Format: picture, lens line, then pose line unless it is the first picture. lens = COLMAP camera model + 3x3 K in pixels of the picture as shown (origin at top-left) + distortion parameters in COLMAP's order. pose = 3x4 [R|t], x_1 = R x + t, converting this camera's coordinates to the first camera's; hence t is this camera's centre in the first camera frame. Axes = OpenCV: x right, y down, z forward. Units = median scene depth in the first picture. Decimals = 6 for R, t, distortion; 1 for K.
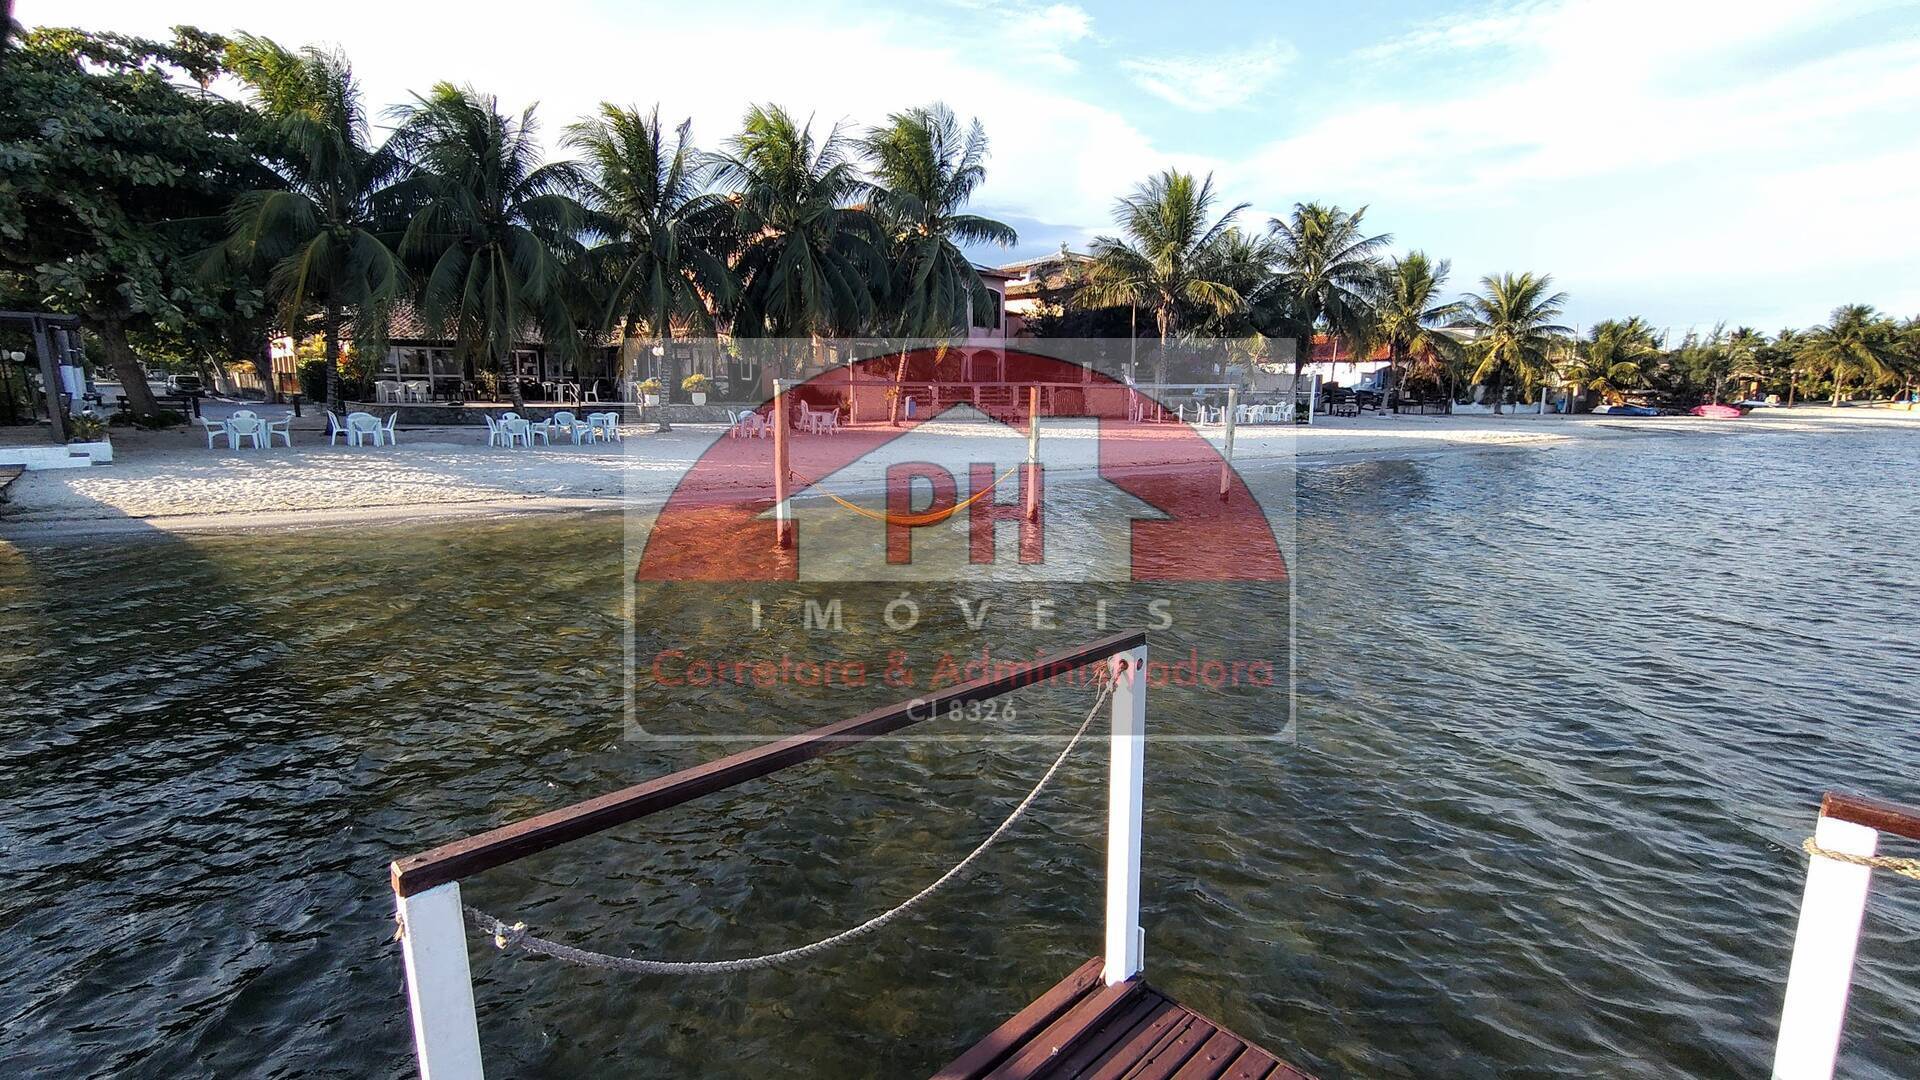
lens RADIAL K [[884.5, 0, 963.6], [0, 884.5, 540.1], [0, 0, 1]] dist [-0.002062, 0.001435]
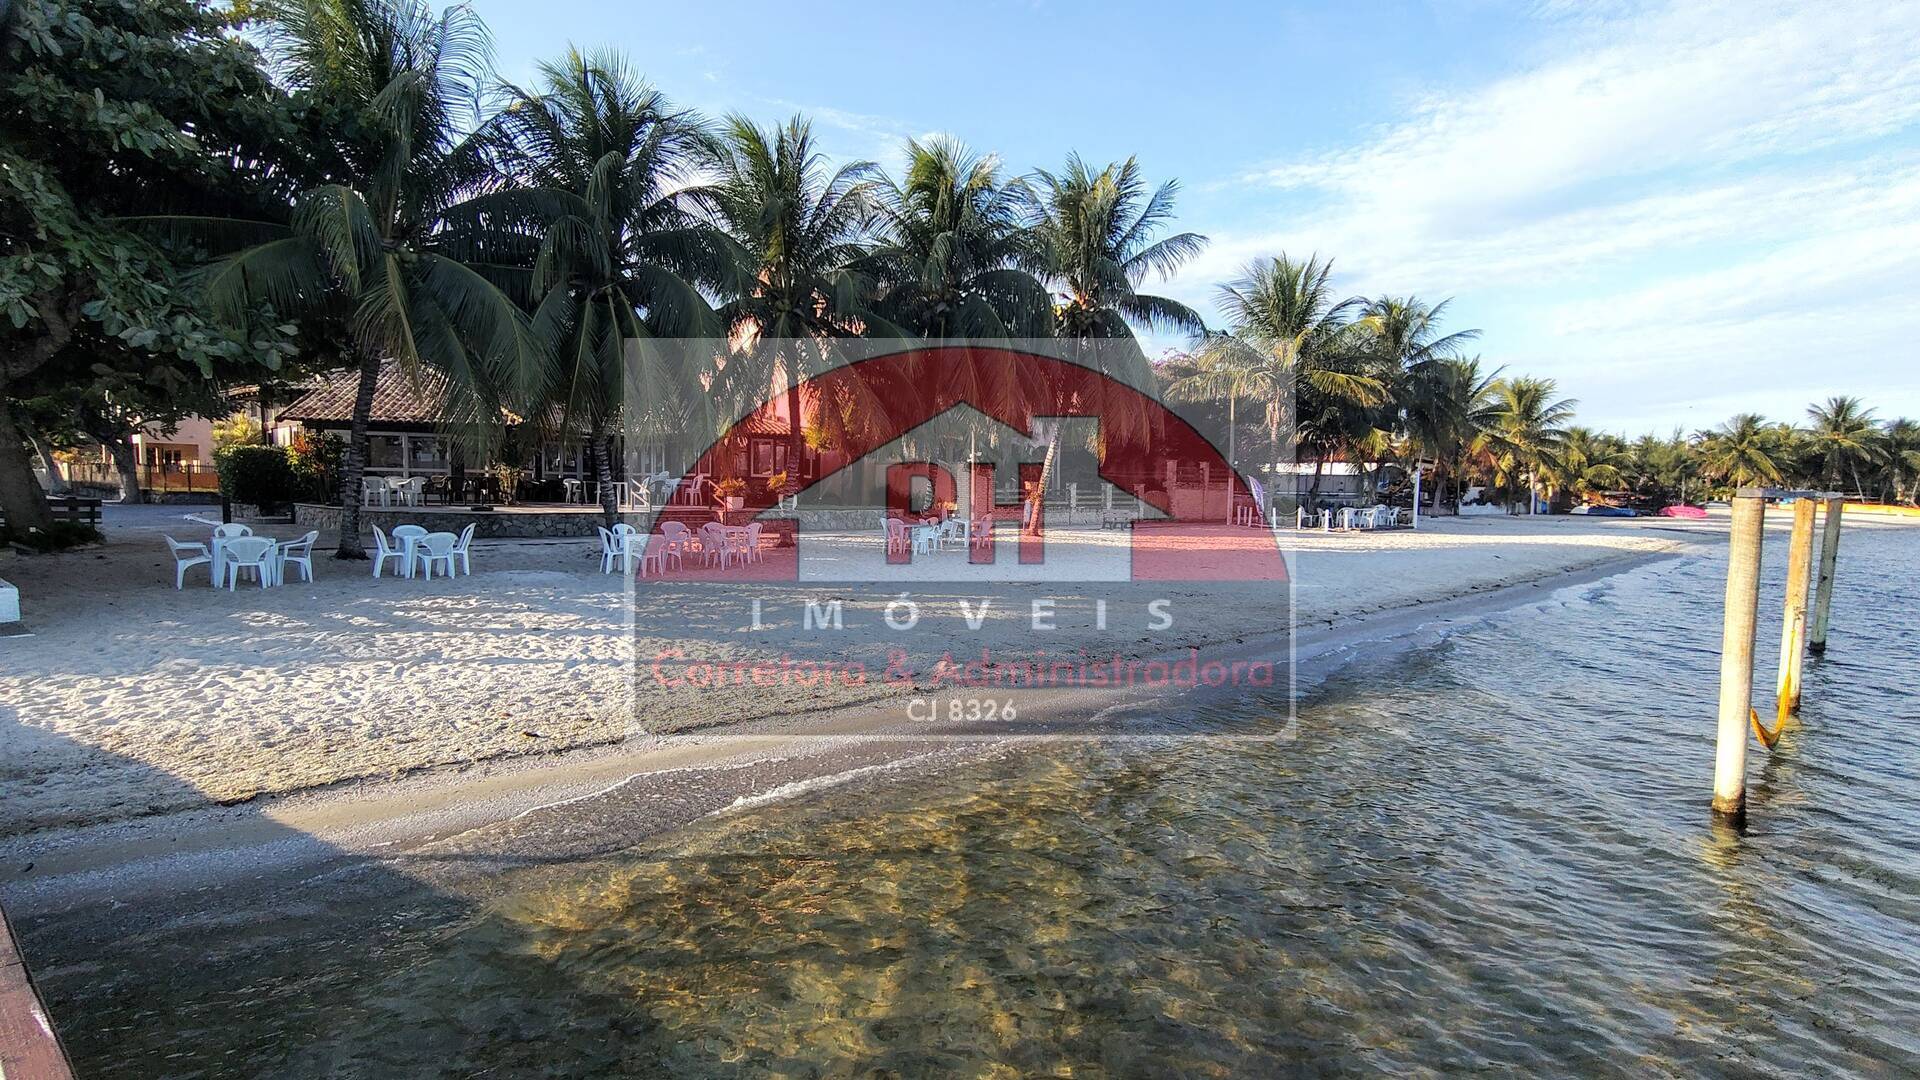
lens RADIAL K [[884.5, 0, 956.9], [0, 884.5, 530.7], [0, 0, 1]] dist [-0.002062, 0.001435]
pose [[0.989430, -0.002682, 0.144987, -0.203367], [0.019764, 0.992994, -0.116504, -0.030224], [-0.143659, 0.118138, 0.982551, 0.162428]]
